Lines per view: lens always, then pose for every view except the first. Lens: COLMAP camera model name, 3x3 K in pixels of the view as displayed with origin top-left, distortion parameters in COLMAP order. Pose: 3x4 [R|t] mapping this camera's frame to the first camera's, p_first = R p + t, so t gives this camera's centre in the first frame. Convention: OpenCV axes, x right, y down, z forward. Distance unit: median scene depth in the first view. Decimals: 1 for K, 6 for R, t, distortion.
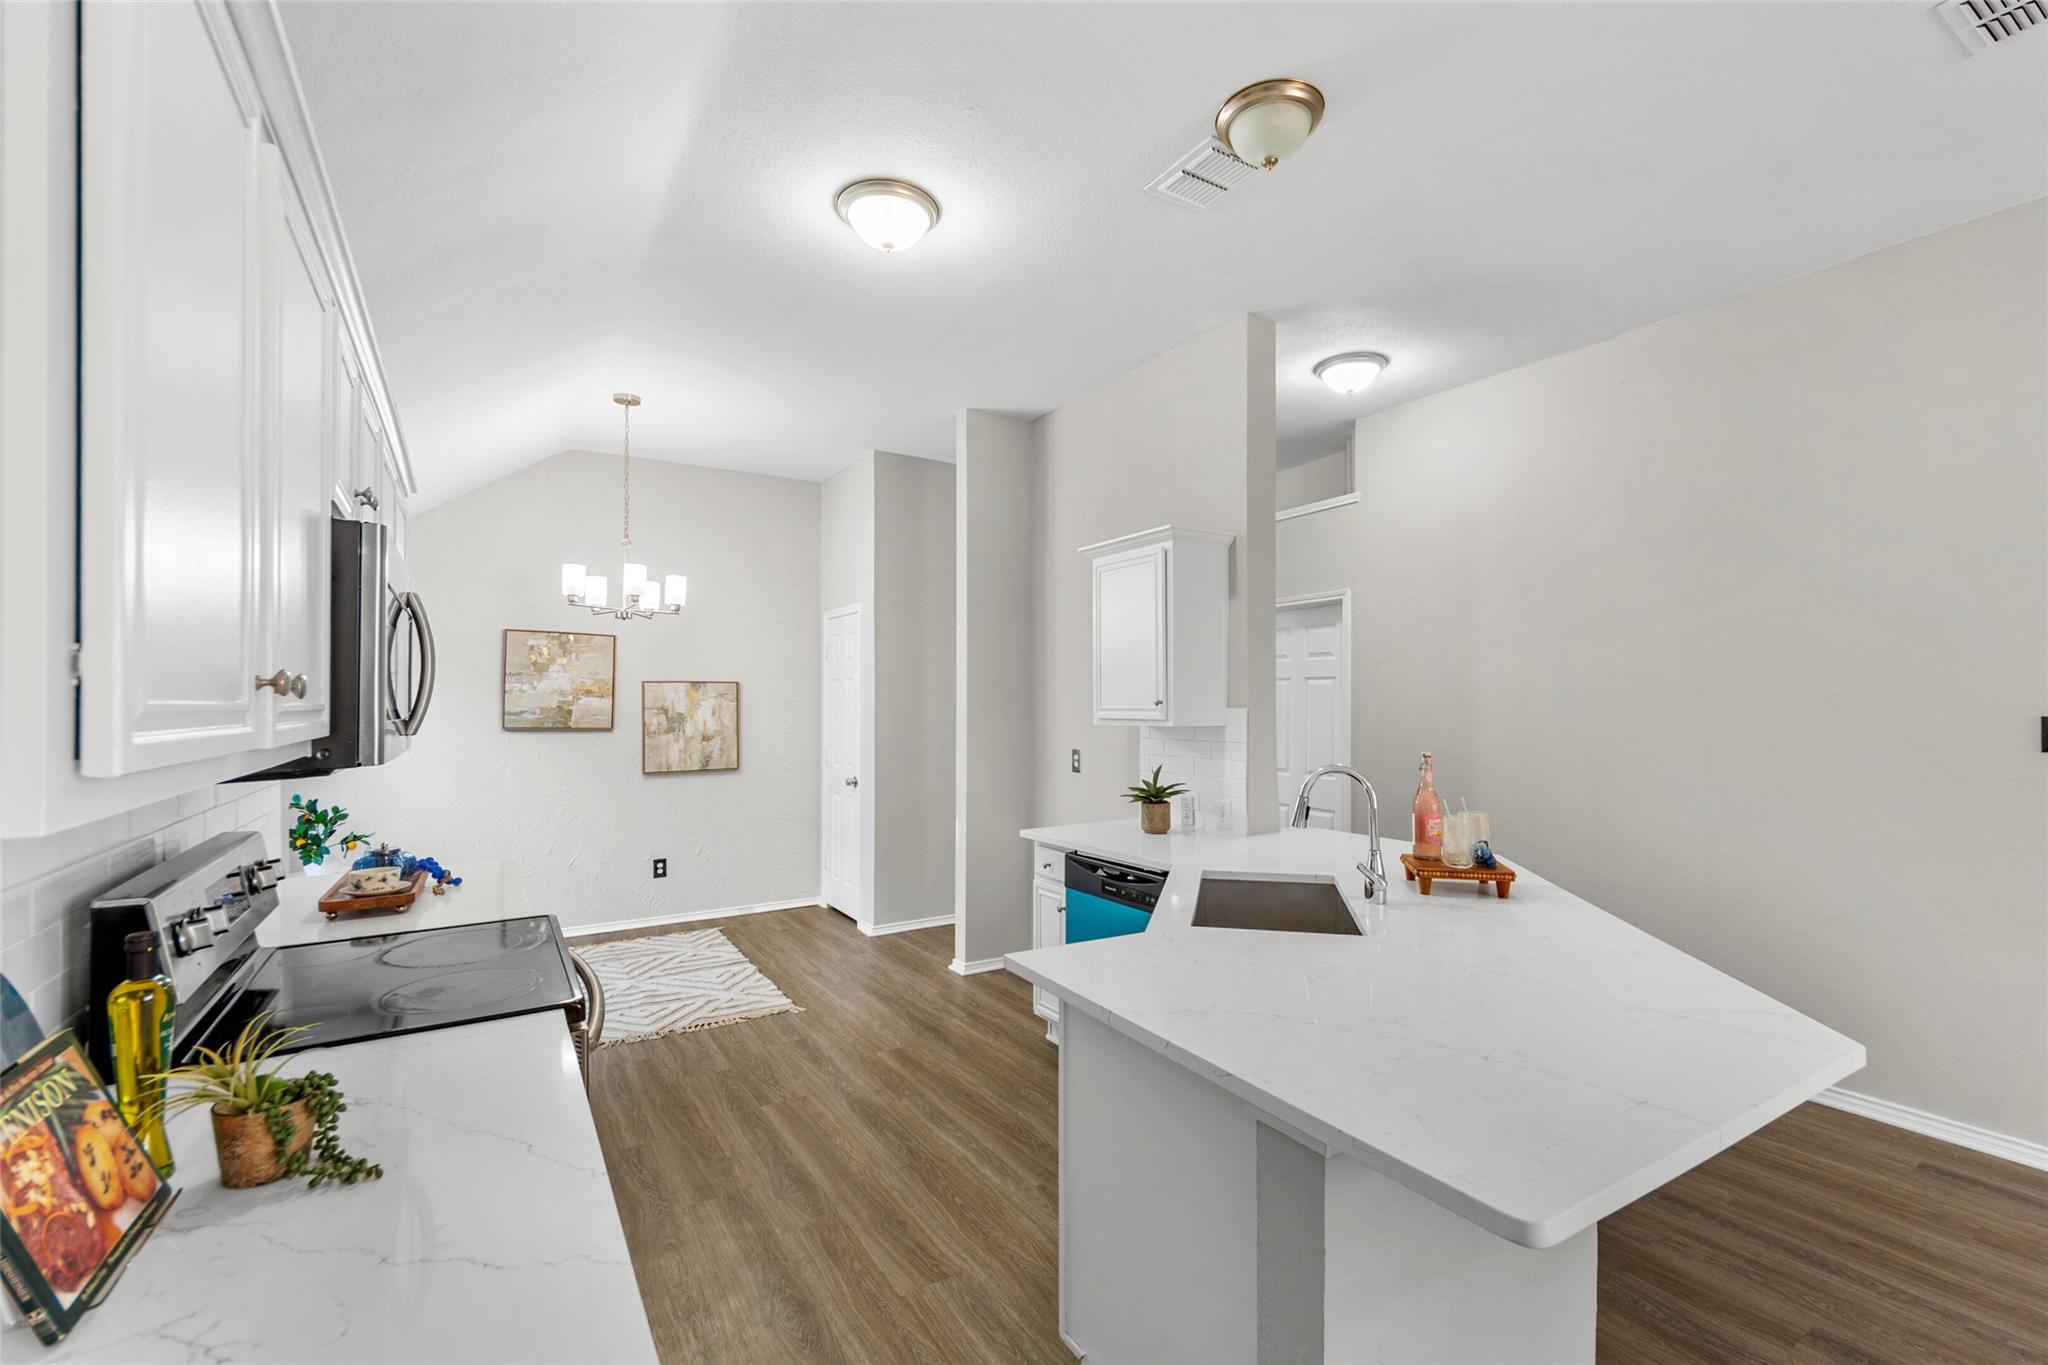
lens RADIAL K [[861.7, 0, 1044.7], [0, 861.7, 681.2], [0, 0, 1]] dist [-0.001234, -0.000063]
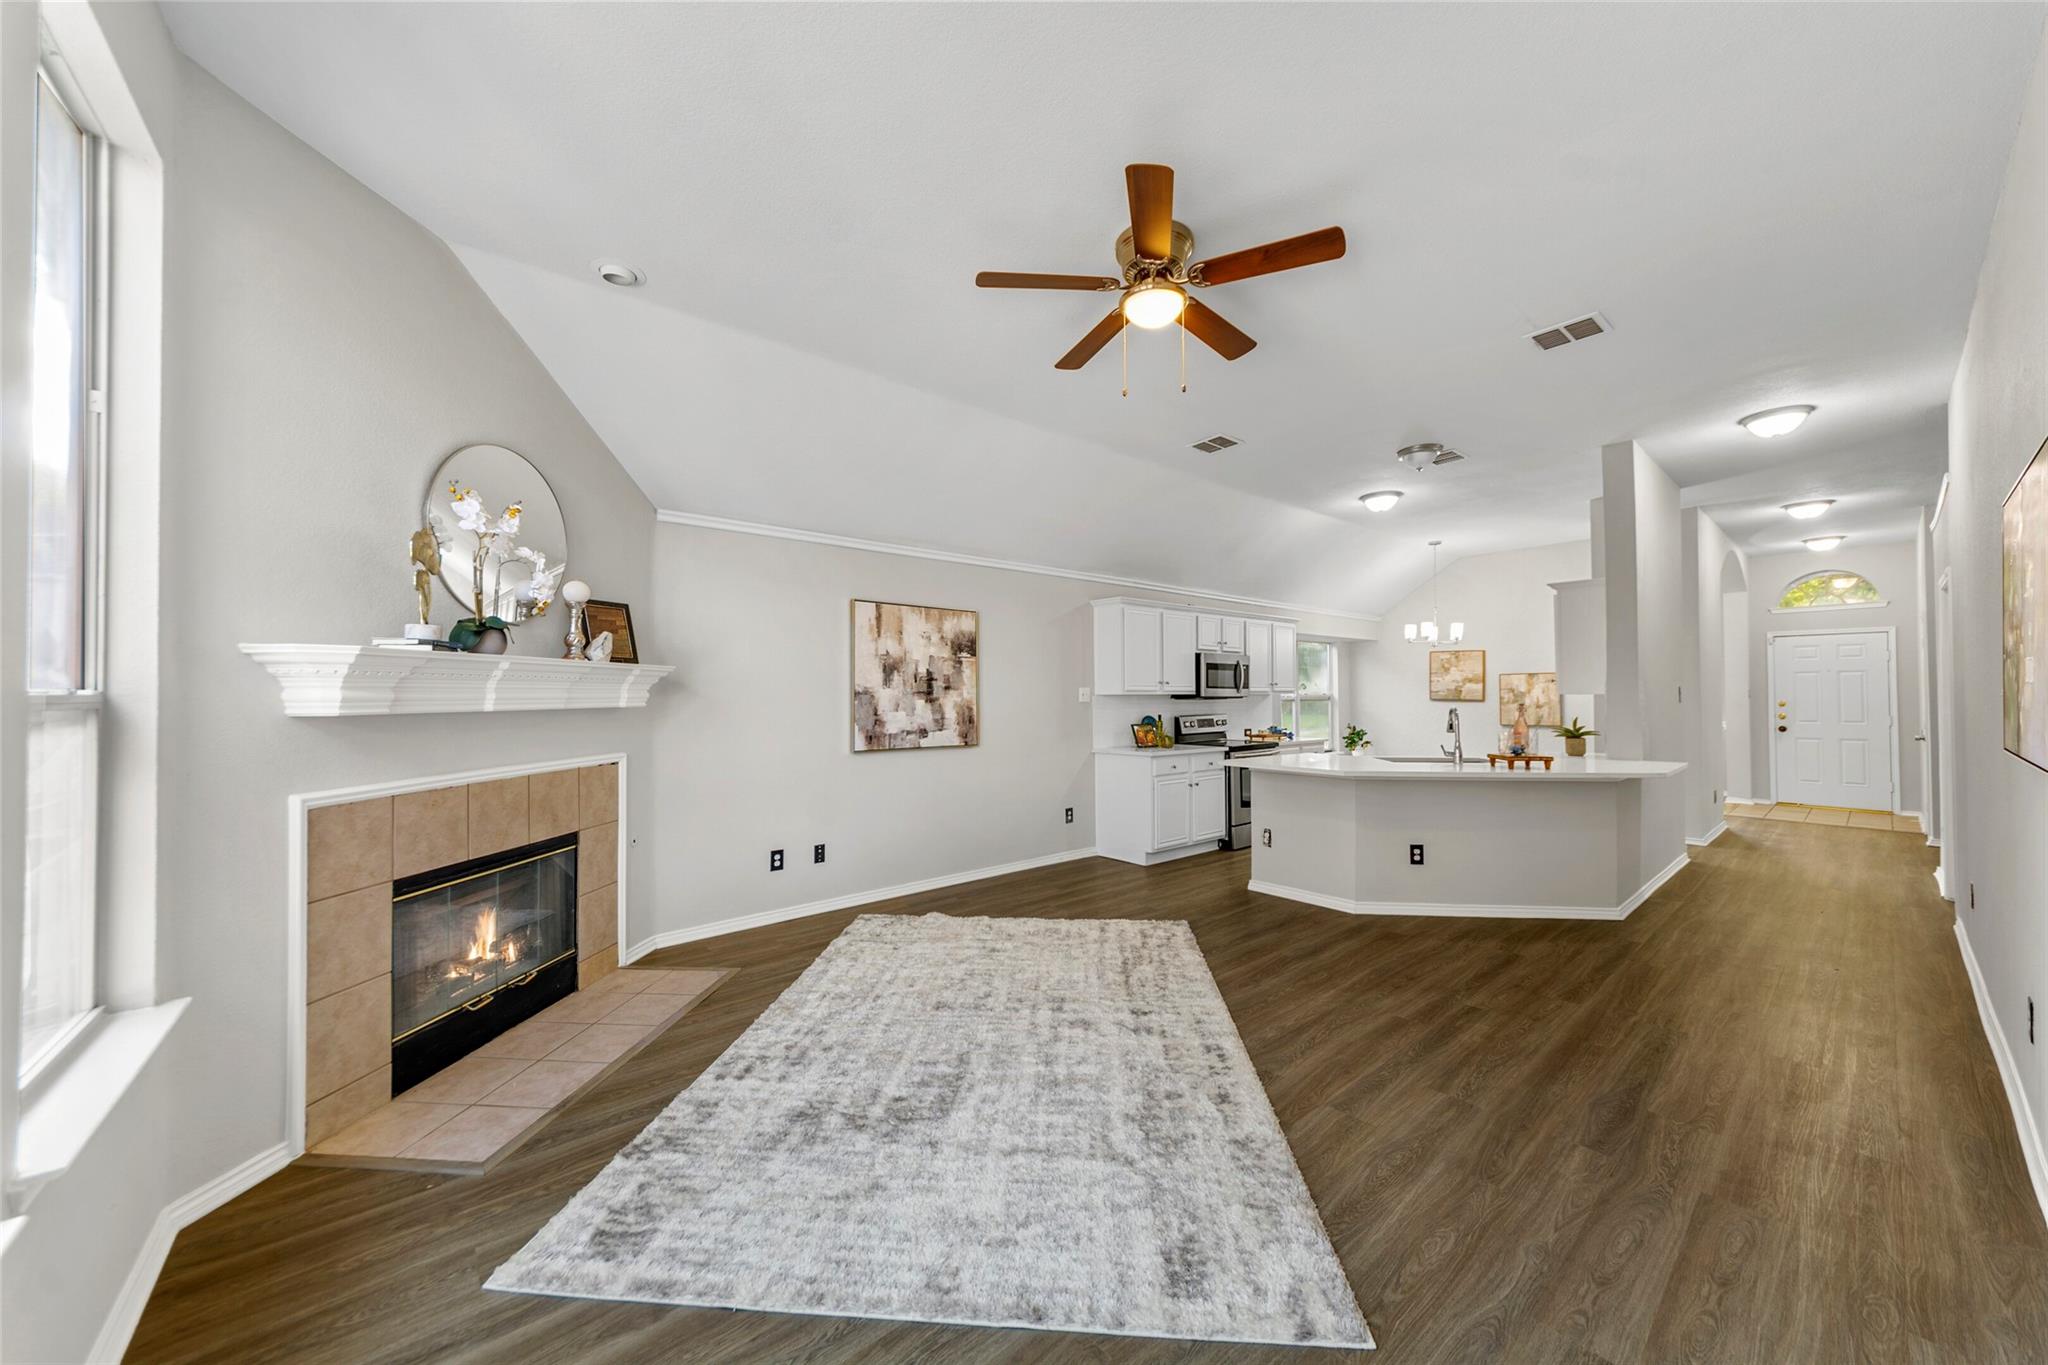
lens RADIAL K [[739.1, 0, 1040.3], [0, 739.1, 680.9], [0, 0, 1]] dist [0.001455, -0.001425]
pose [[0.129124, -0.022548, -0.991372, 1.011757], [0.029727, 0.999380, -0.018858, 0.015529], [0.991183, -0.027035, 0.129714, -0.173981]]
